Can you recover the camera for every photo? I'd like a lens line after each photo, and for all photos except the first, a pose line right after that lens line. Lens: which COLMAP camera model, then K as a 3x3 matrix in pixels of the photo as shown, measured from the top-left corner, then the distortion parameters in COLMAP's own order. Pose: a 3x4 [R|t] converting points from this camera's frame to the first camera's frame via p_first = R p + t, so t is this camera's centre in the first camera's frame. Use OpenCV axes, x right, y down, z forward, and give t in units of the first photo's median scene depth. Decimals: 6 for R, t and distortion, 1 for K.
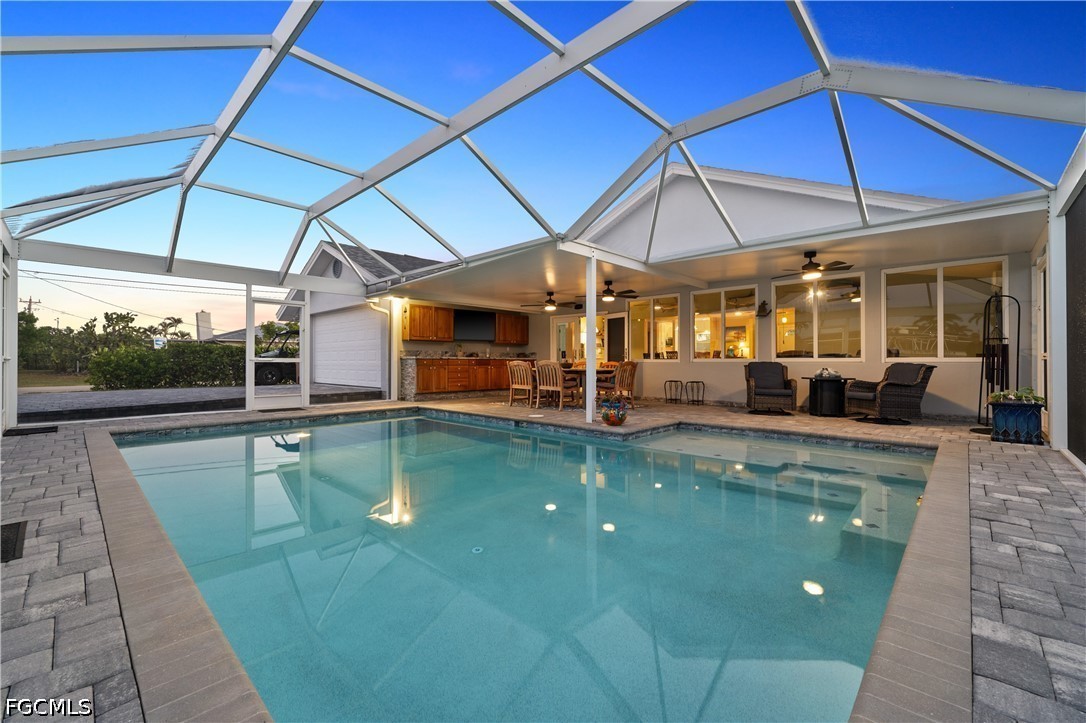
lens RADIAL K [[453.6, 0, 543.6], [0, 453.6, 359.7], [0, 0, 1]] dist [-0.002416, -0.000054]
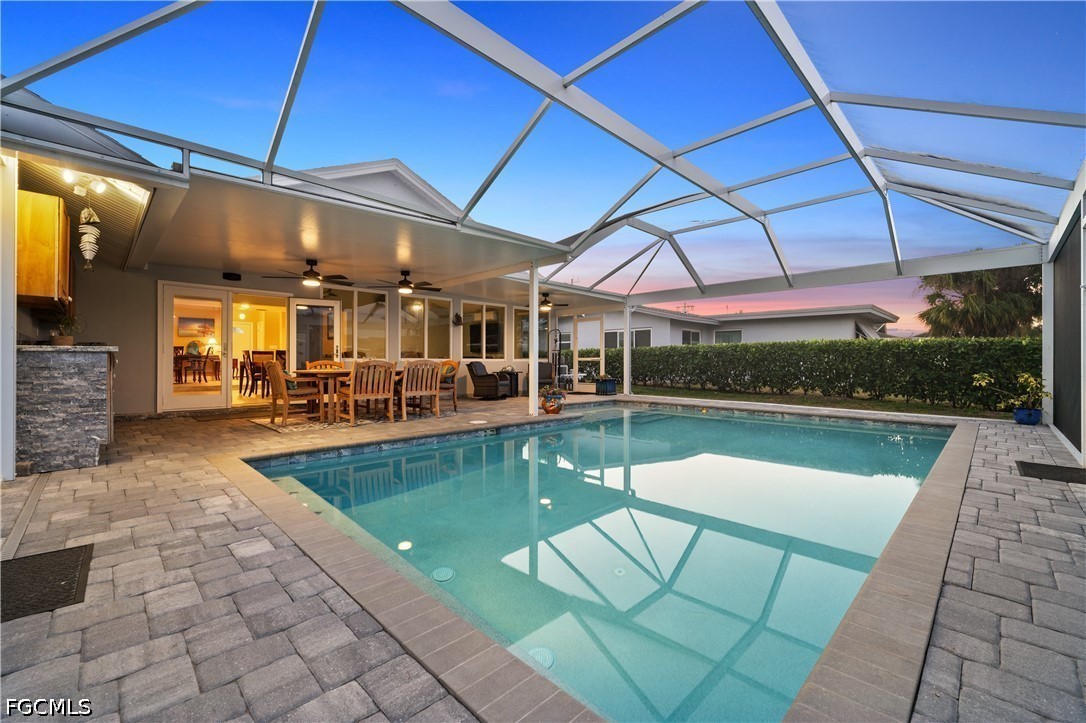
lens RADIAL K [[453.6, 0, 543.6], [0, 453.6, 360.7], [0, 0, 1]] dist [-0.002416, -0.000054]
pose [[0.039093, 0.001515, 0.999234, -0.755036], [-0.002787, 0.999995, -0.001407, 0.005552], [-0.999232, -0.002730, 0.039097, 0.716691]]
